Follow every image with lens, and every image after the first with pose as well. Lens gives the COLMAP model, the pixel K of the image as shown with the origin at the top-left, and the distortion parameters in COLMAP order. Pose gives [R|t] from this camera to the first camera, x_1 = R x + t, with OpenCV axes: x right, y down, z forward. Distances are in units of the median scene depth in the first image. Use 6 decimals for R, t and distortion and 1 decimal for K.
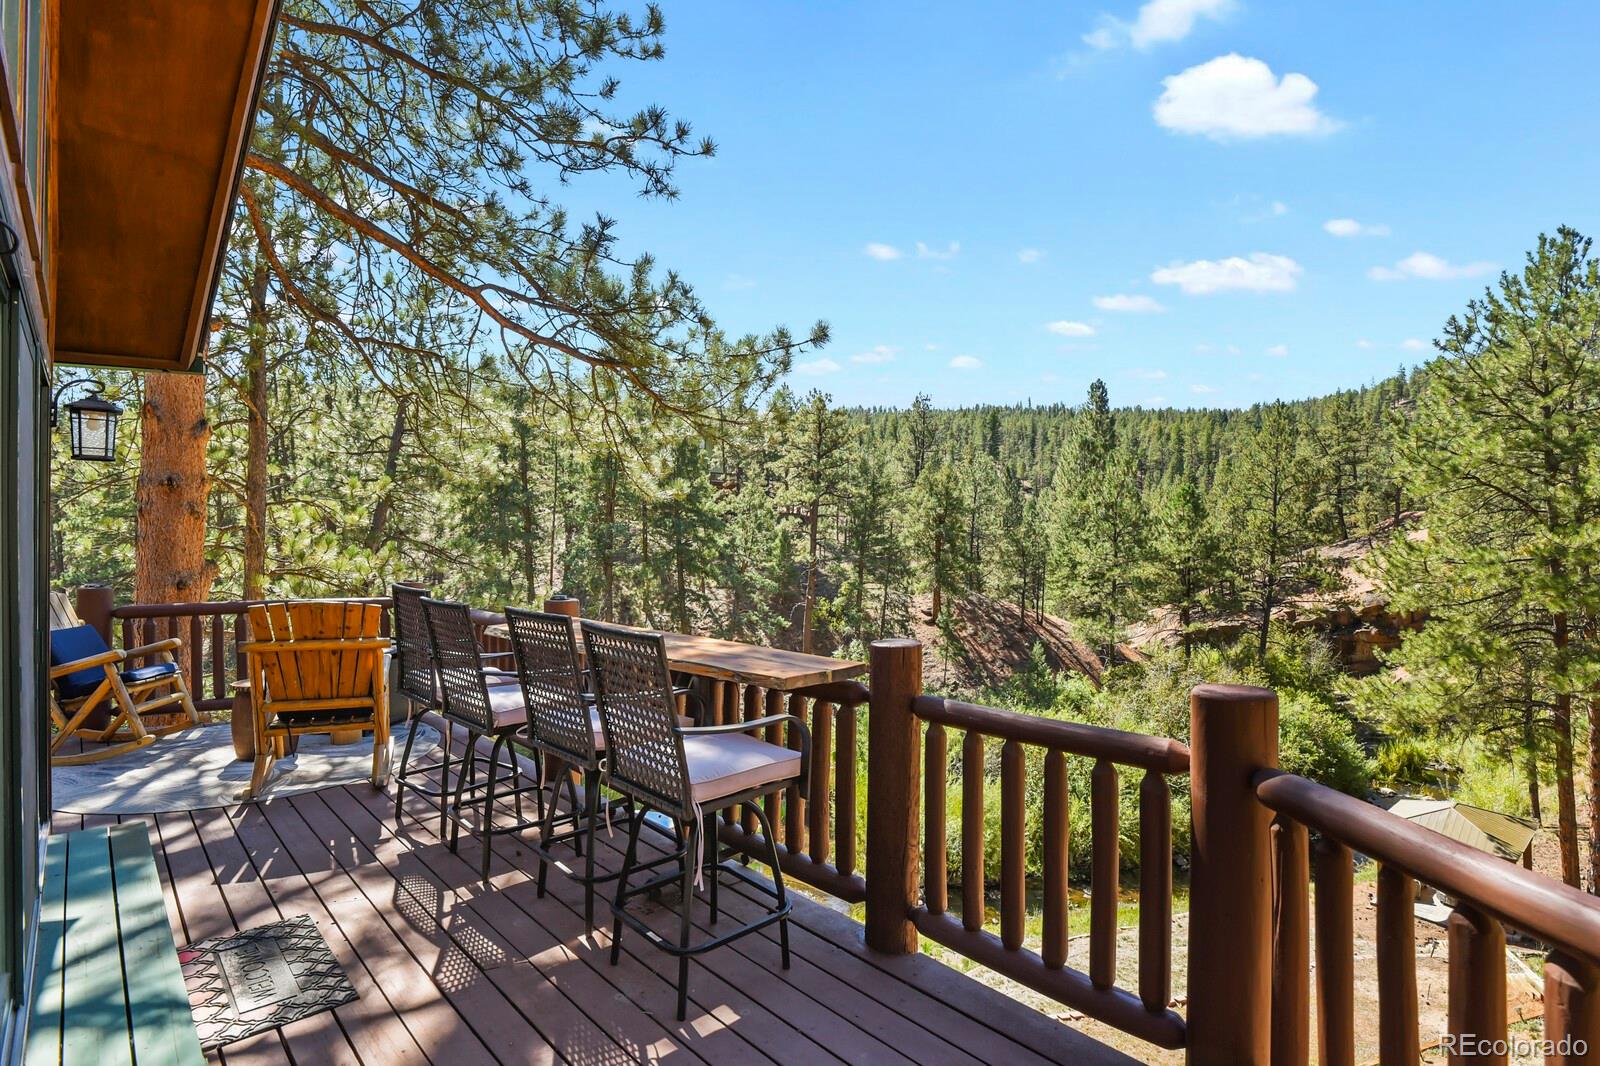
lens RADIAL K [[774.2, 0, 809.3], [0, 774.2, 536.1], [0, 0, 1]] dist [-0.006748, -0.008478]
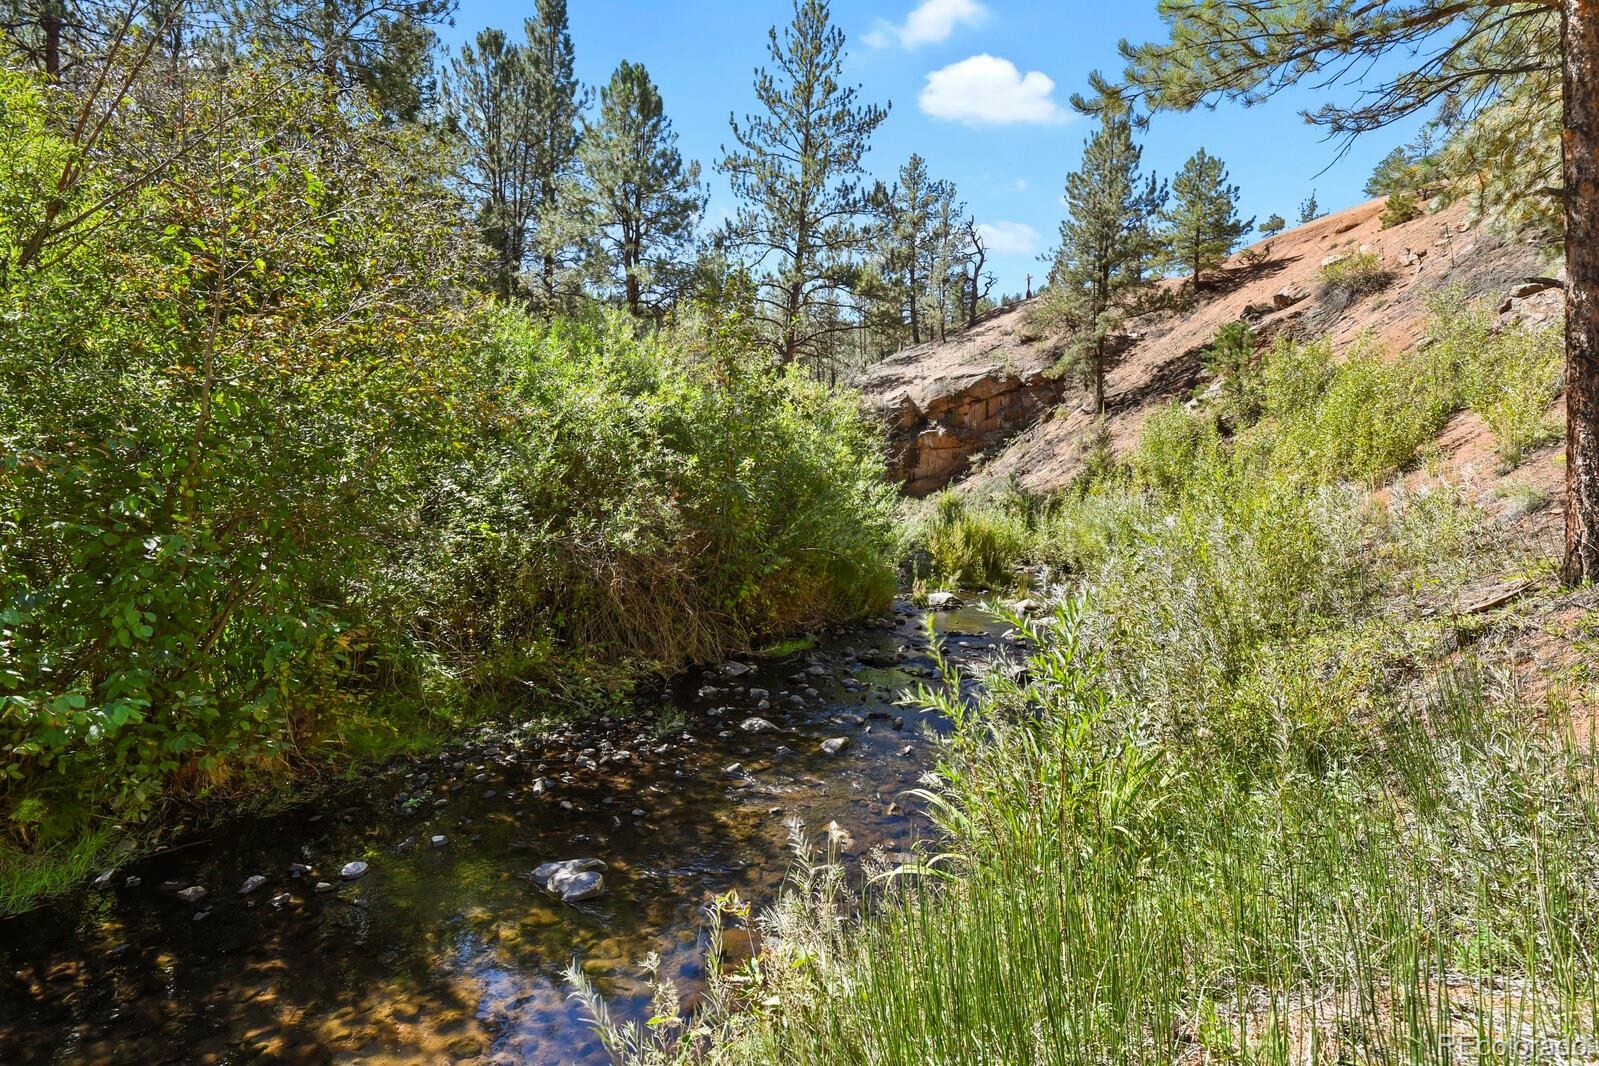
lens RADIAL K [[776.7, 0, 815.0], [0, 776.7, 535.4], [0, 0, 1]] dist [-0.012556, -0.000293]
pose [[0.894245, -0.017548, 0.447233, 0.373464], [-0.021657, 0.996364, 0.082397, 0.196132], [-0.447053, -0.083369, 0.890614, 0.493542]]
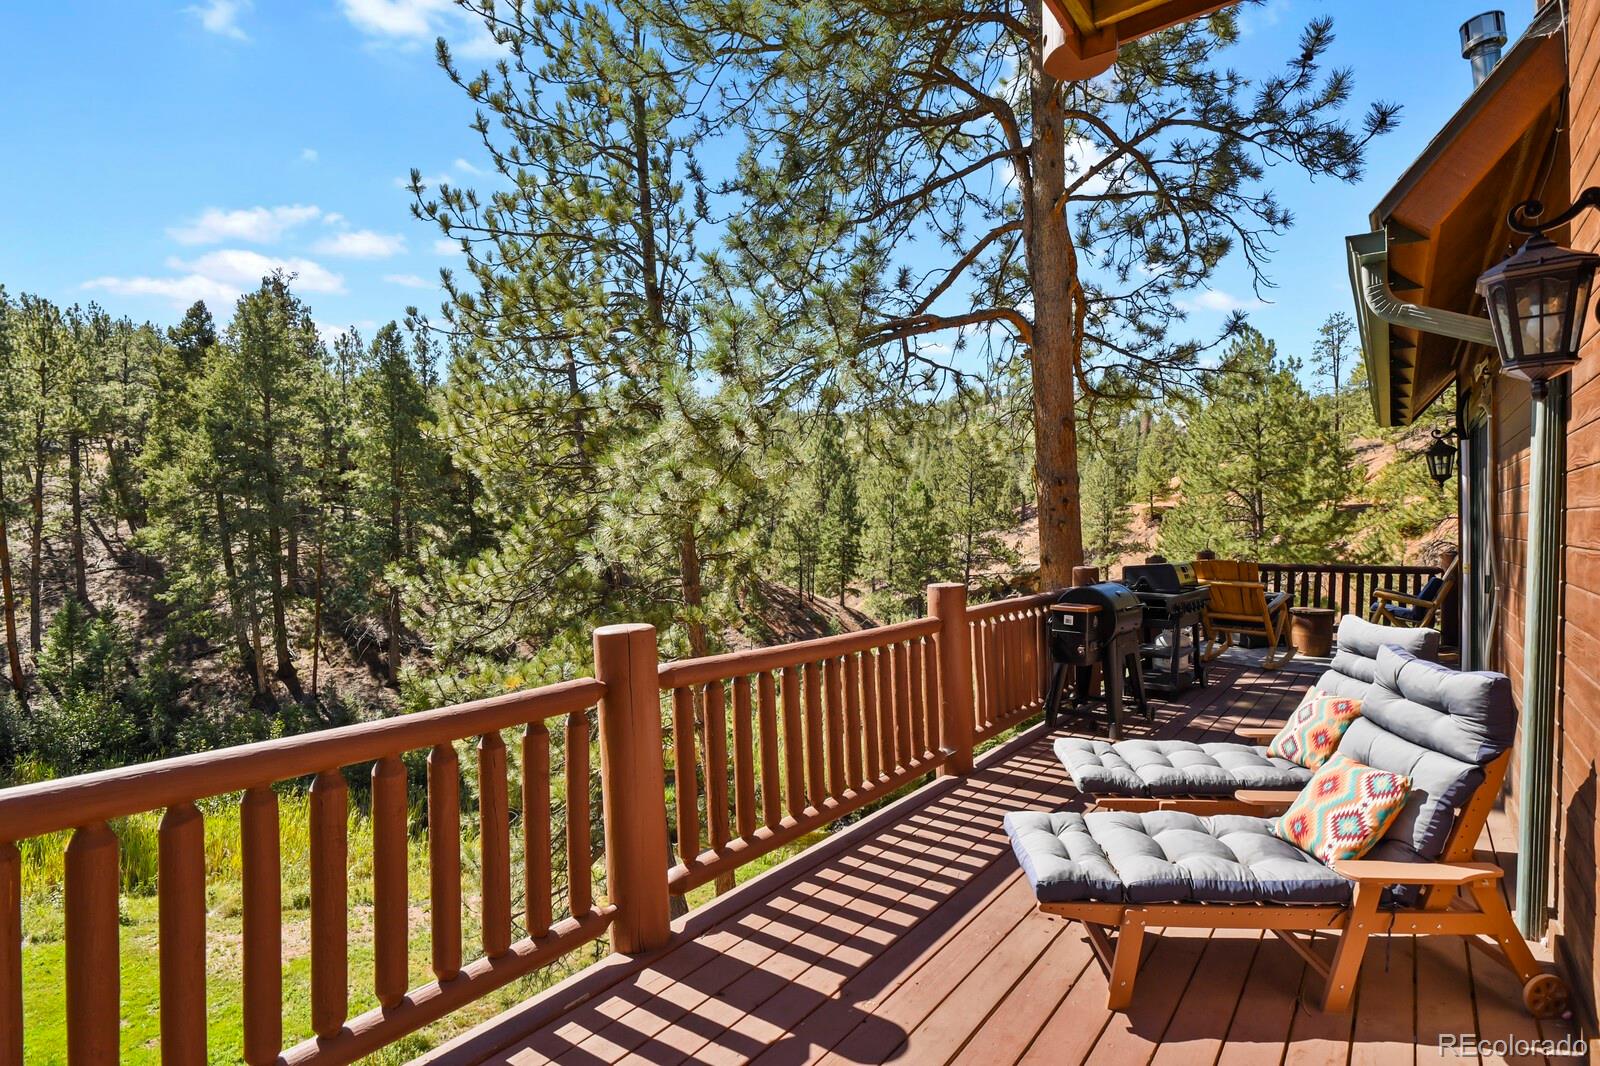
lens RADIAL K [[772.0, 0, 810.7], [0, 772.0, 538.1], [0, 0, 1]] dist [-0.013019, -0.001170]
pose [[0.883763, -0.009926, 0.467830, -0.234176], [0.001094, 0.999816, 0.019148, 0.000588], [-0.467934, -0.016410, 0.883611, 0.010963]]
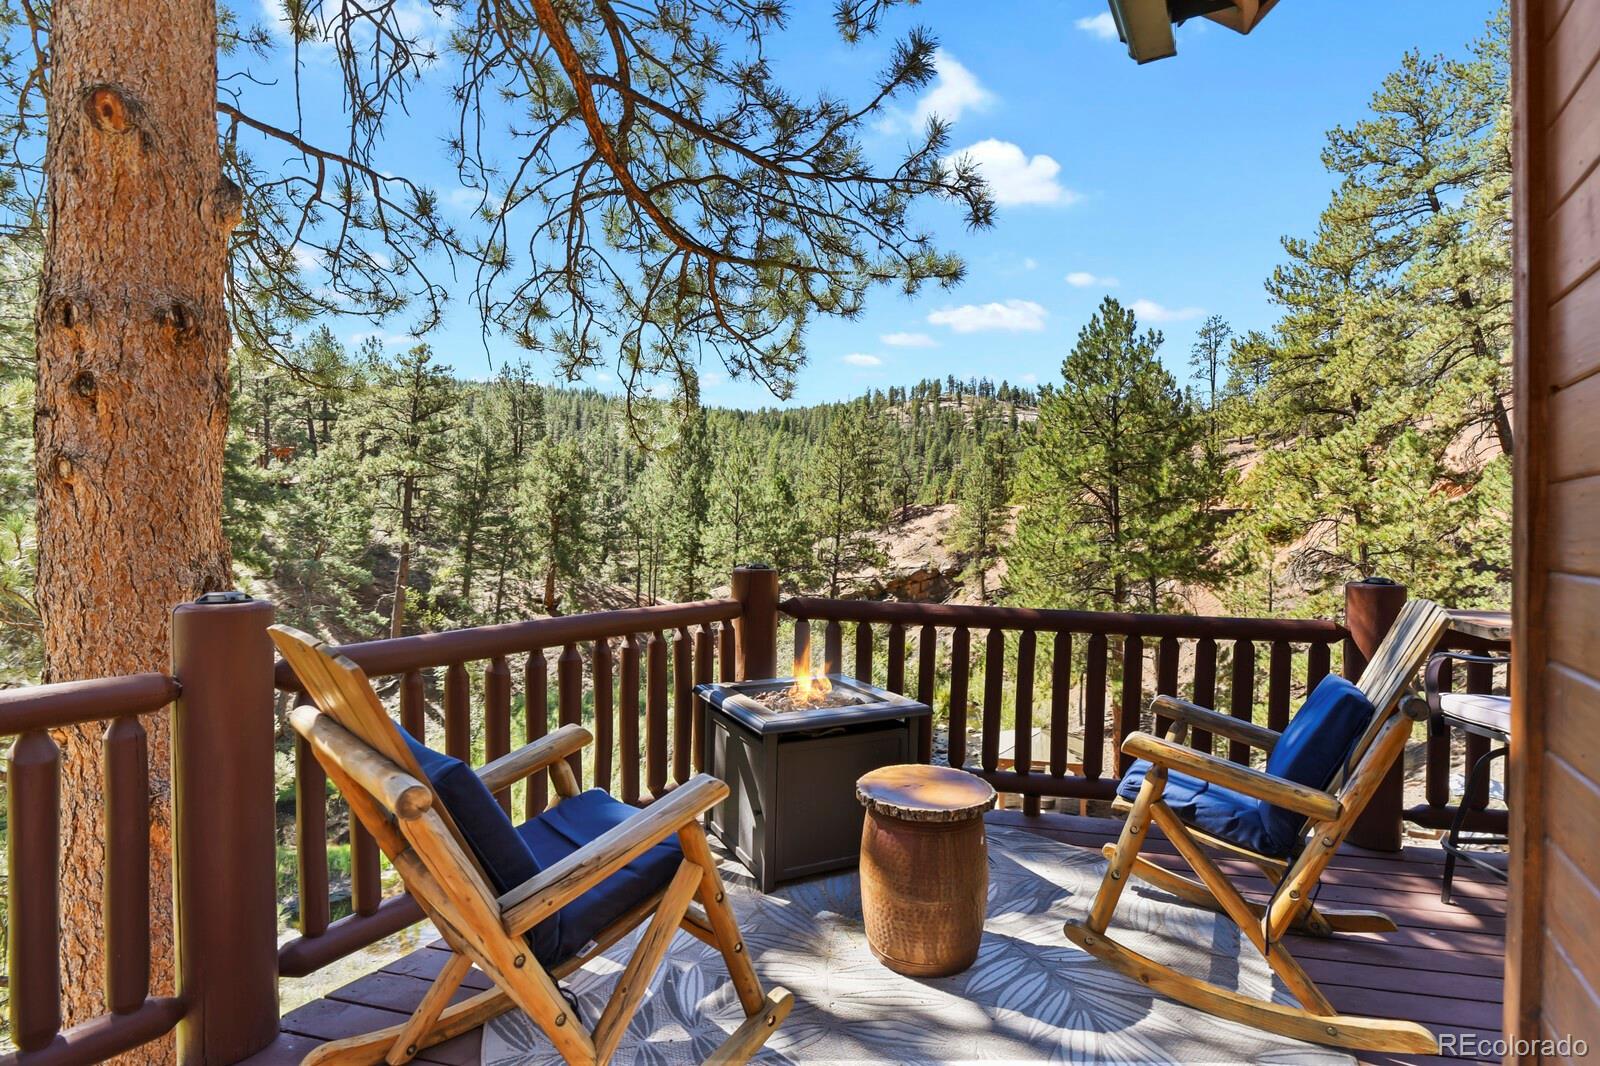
lens RADIAL K [[774.2, 0, 809.3], [0, 774.2, 536.1], [0, 0, 1]] dist [-0.006748, -0.008478]
pose [[0.823926, 0.004875, 0.566677, -0.104194], [-0.017018, 0.999725, 0.016143, 0.003350], [-0.566442, -0.022944, 0.823782, 0.067603]]
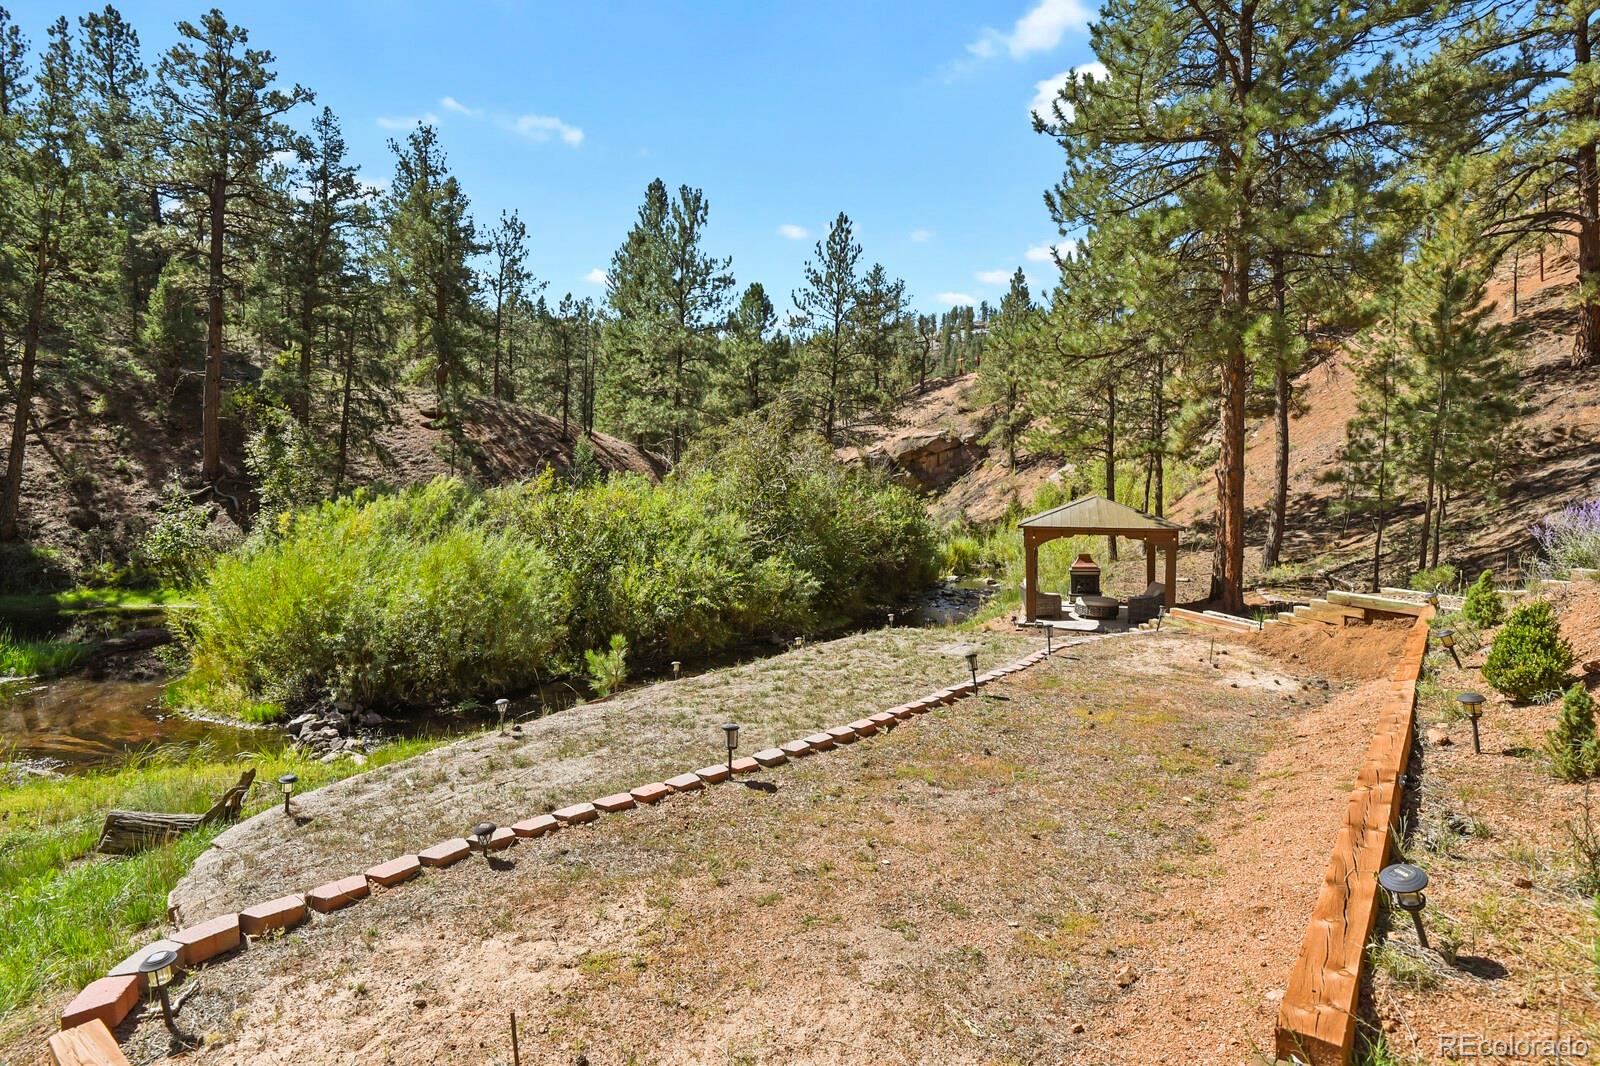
lens RADIAL K [[772.0, 0, 810.7], [0, 772.0, 538.1], [0, 0, 1]] dist [-0.013019, -0.001170]
pose [[0.845307, -0.027263, 0.533585, 0.070980], [-0.018181, 0.996651, 0.079725, 0.154704], [-0.533972, -0.077094, 0.841980, 0.216992]]
